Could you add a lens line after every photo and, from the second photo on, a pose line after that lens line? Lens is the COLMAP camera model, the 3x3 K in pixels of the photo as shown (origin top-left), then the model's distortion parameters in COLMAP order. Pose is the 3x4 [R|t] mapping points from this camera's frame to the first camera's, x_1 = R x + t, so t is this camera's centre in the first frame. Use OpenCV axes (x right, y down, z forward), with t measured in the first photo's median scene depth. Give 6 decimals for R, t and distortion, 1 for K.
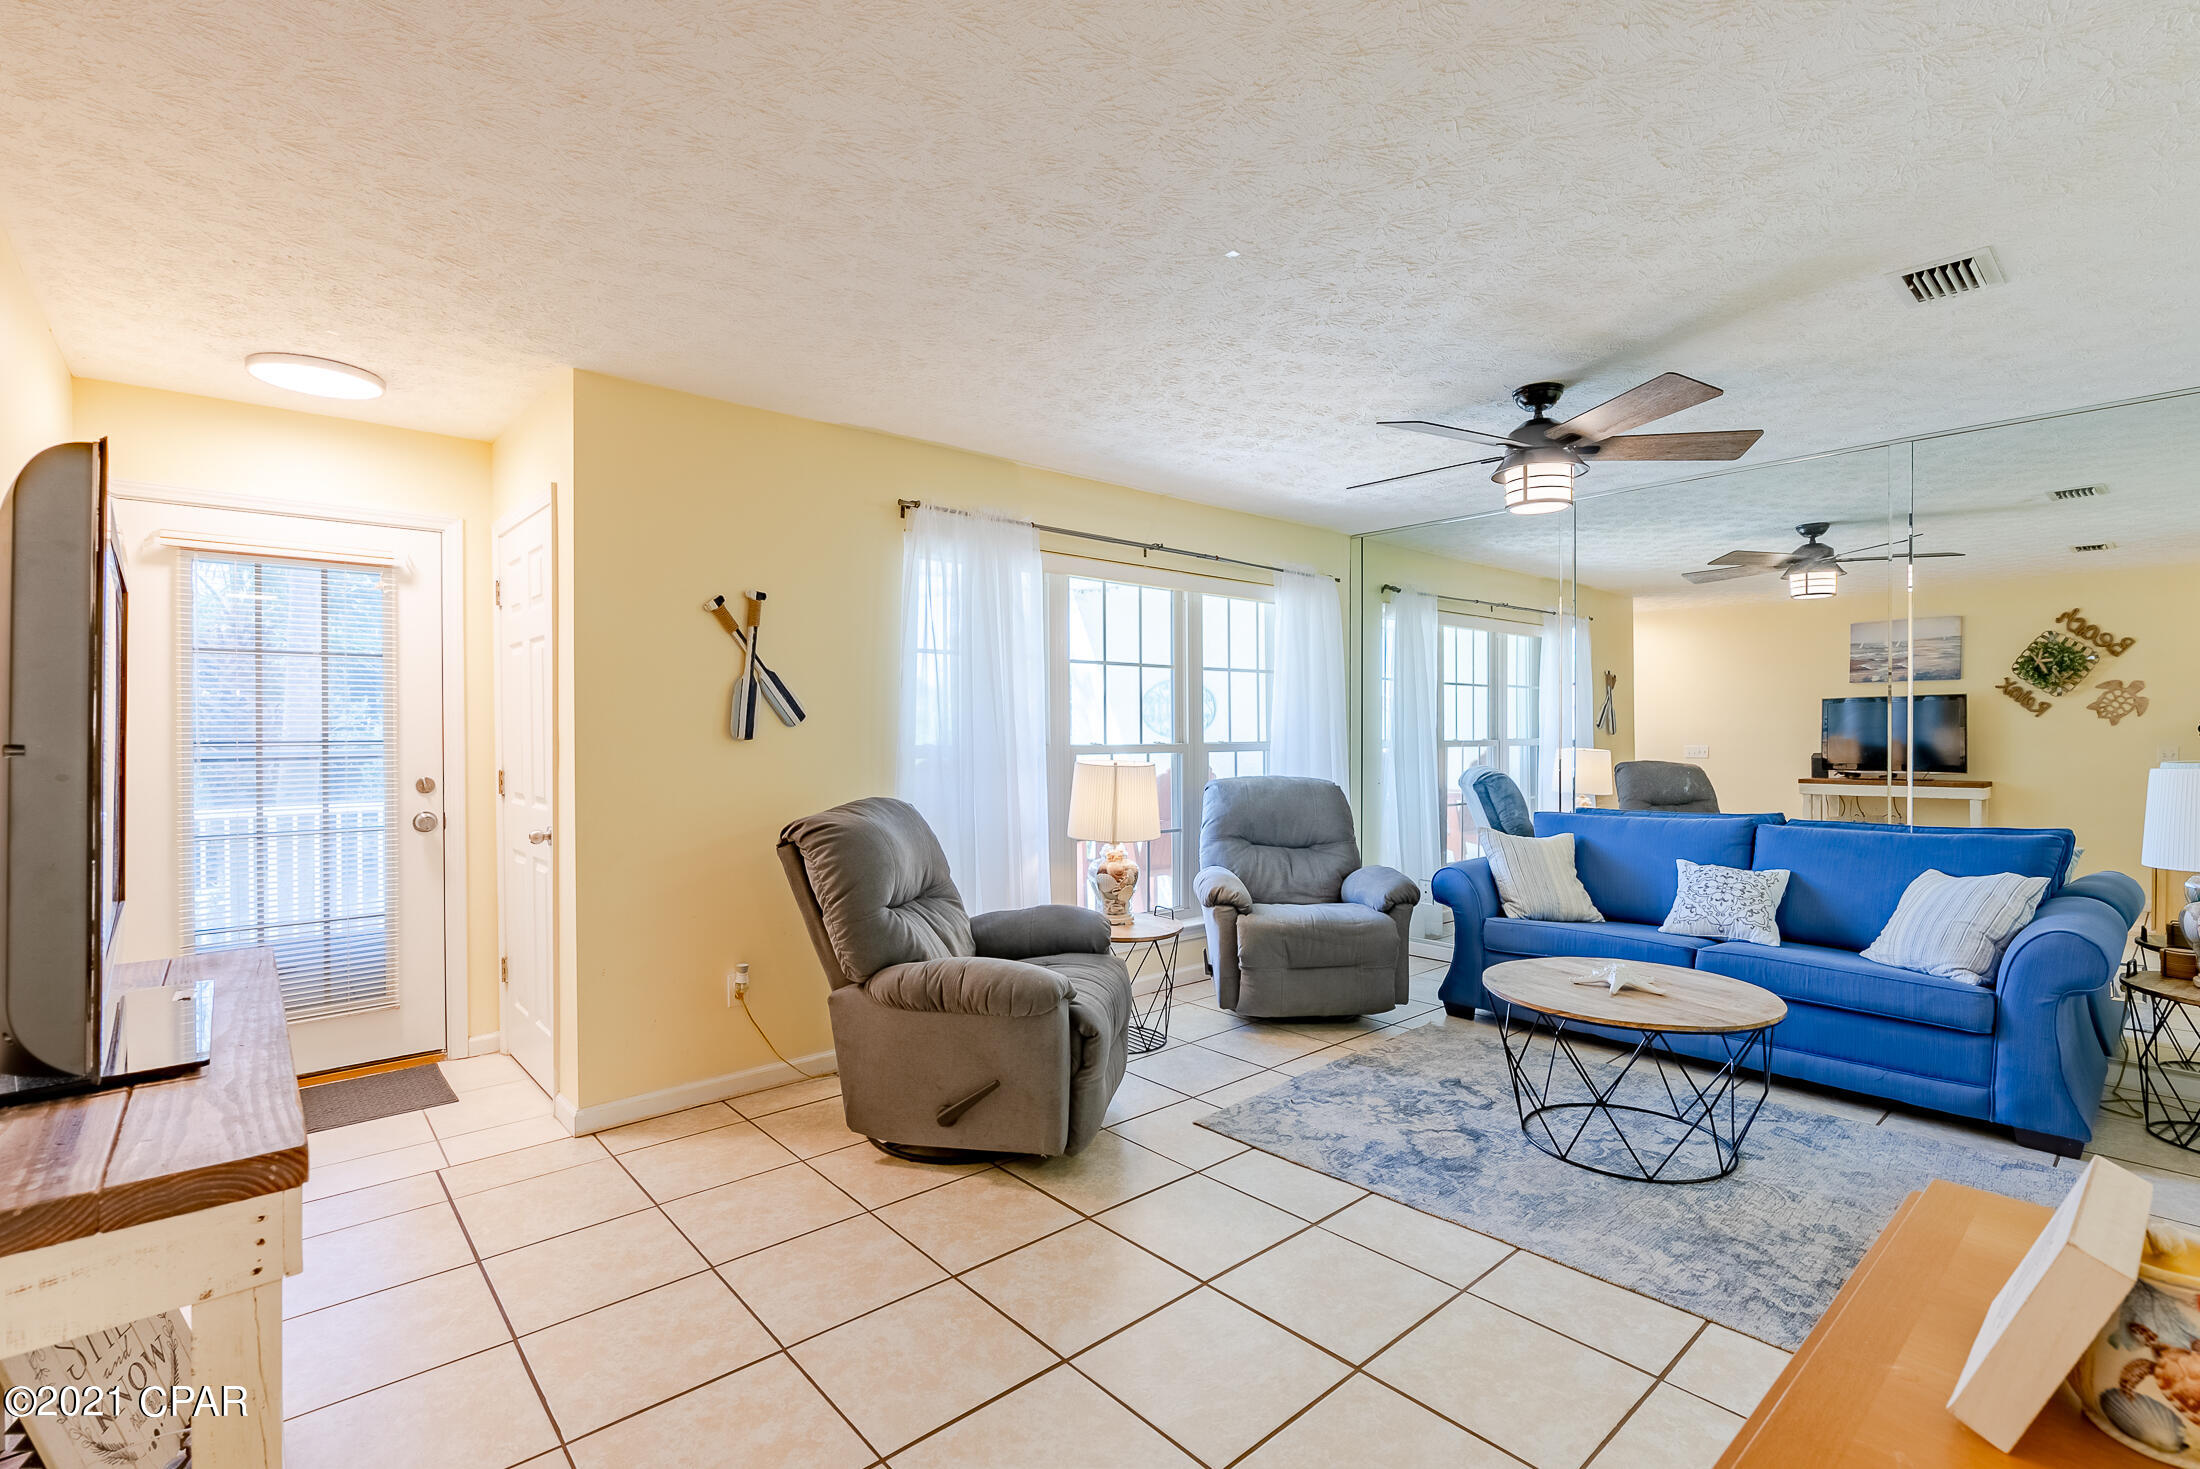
lens RADIAL K [[984.3, 0, 1115.0], [0, 984.3, 731.6], [0, 0, 1]] dist [-0.005831, 0.000685]
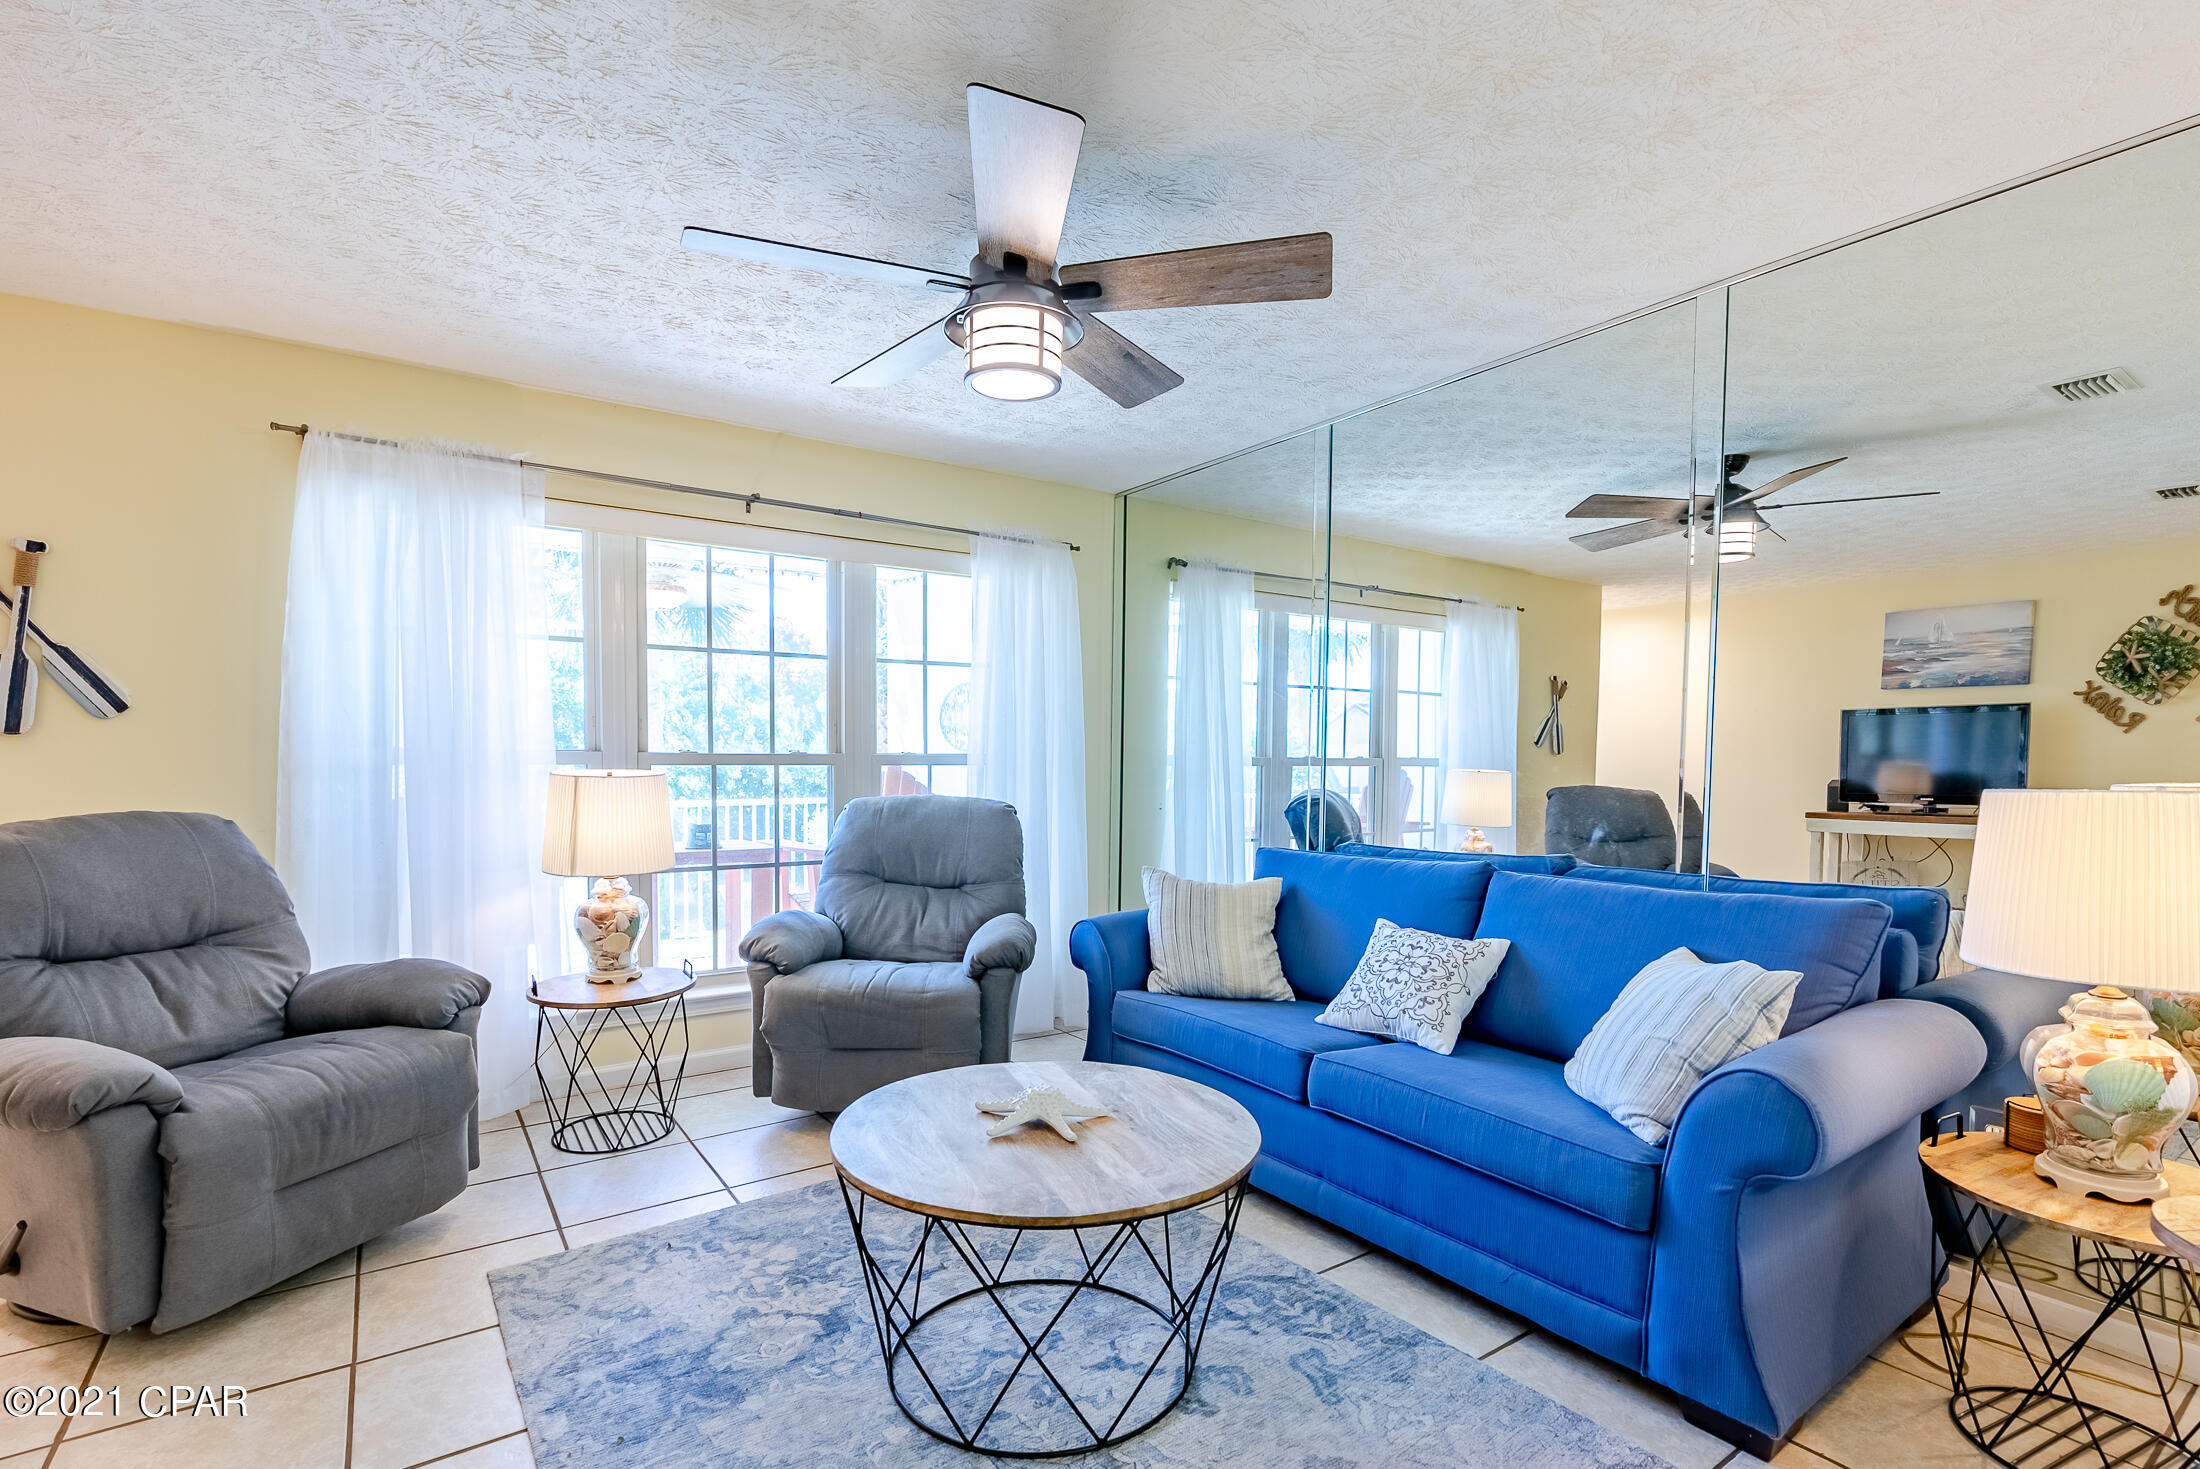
lens RADIAL K [[1011.4, 0, 1078.1], [0, 1011.4, 799.1], [0, 0, 1]] dist [-0.008080, 0.002434]
pose [[0.992640, 0.012001, -0.120503, 0.452296], [-0.006910, 0.999069, 0.042577, 0.015914], [0.120902, -0.041431, 0.991799, 0.263283]]
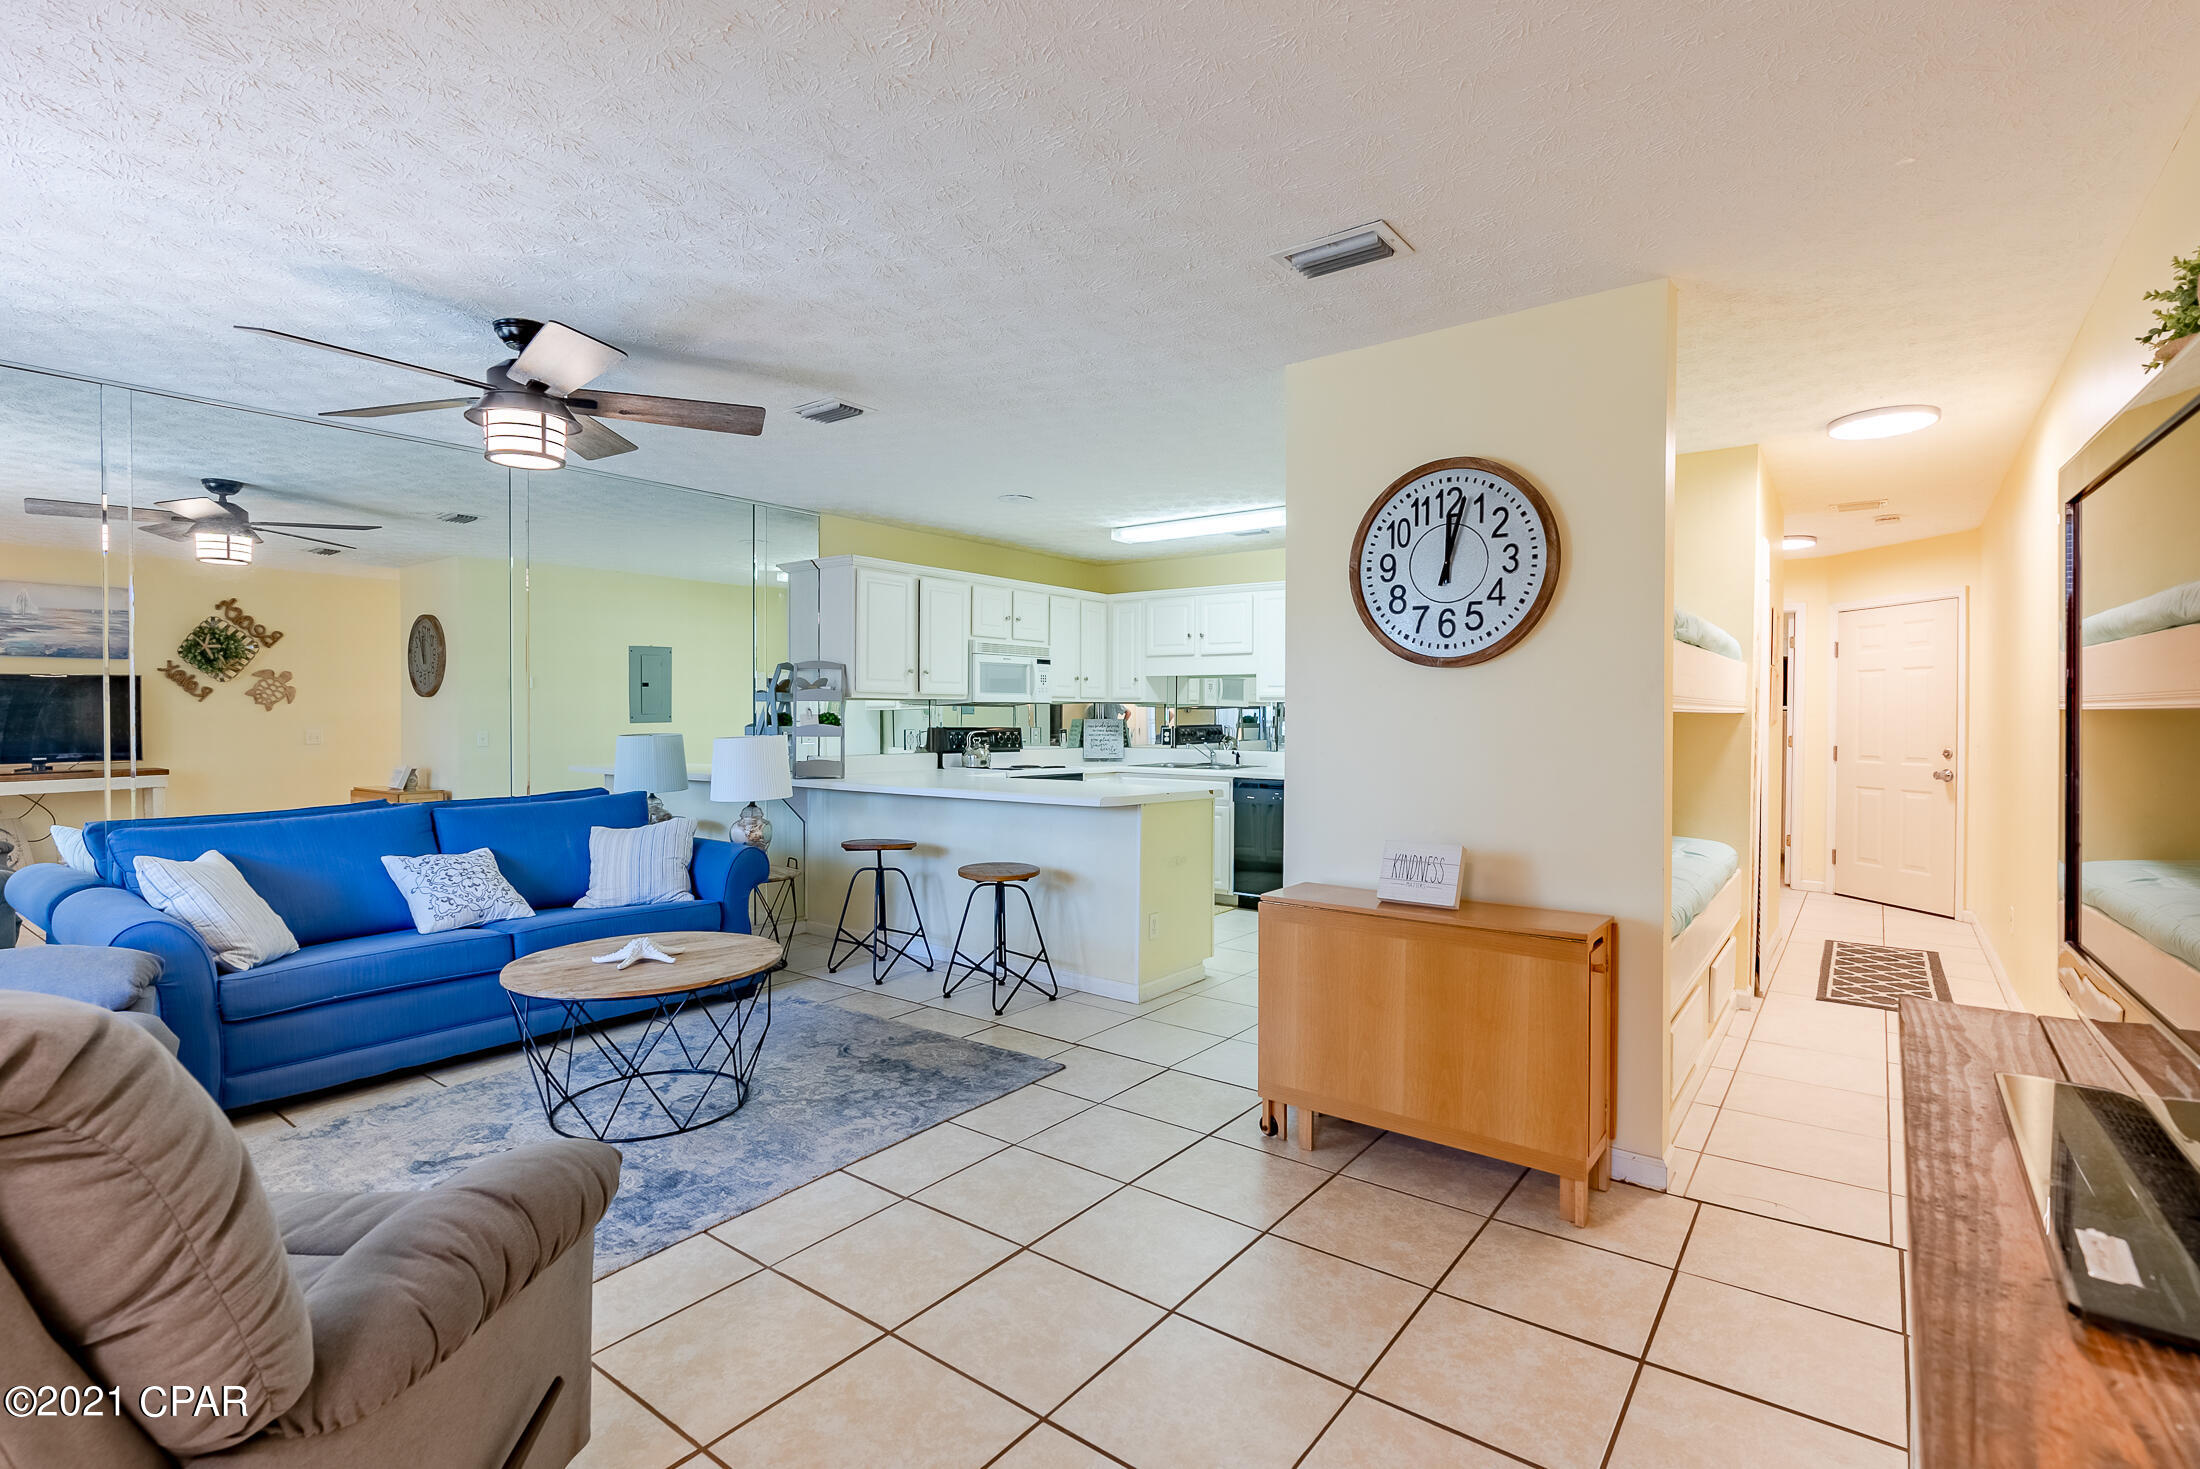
lens RADIAL K [[1011.4, 0, 1097.3], [0, 1011.4, 723.9], [0, 0, 1]] dist [-0.008080, 0.002434]
pose [[-0.179439, -0.006433, 0.983748, -0.451982], [0.000893, 0.999977, 0.006702, 0.003664], [-0.983769, 0.002081, -0.179429, 0.530246]]
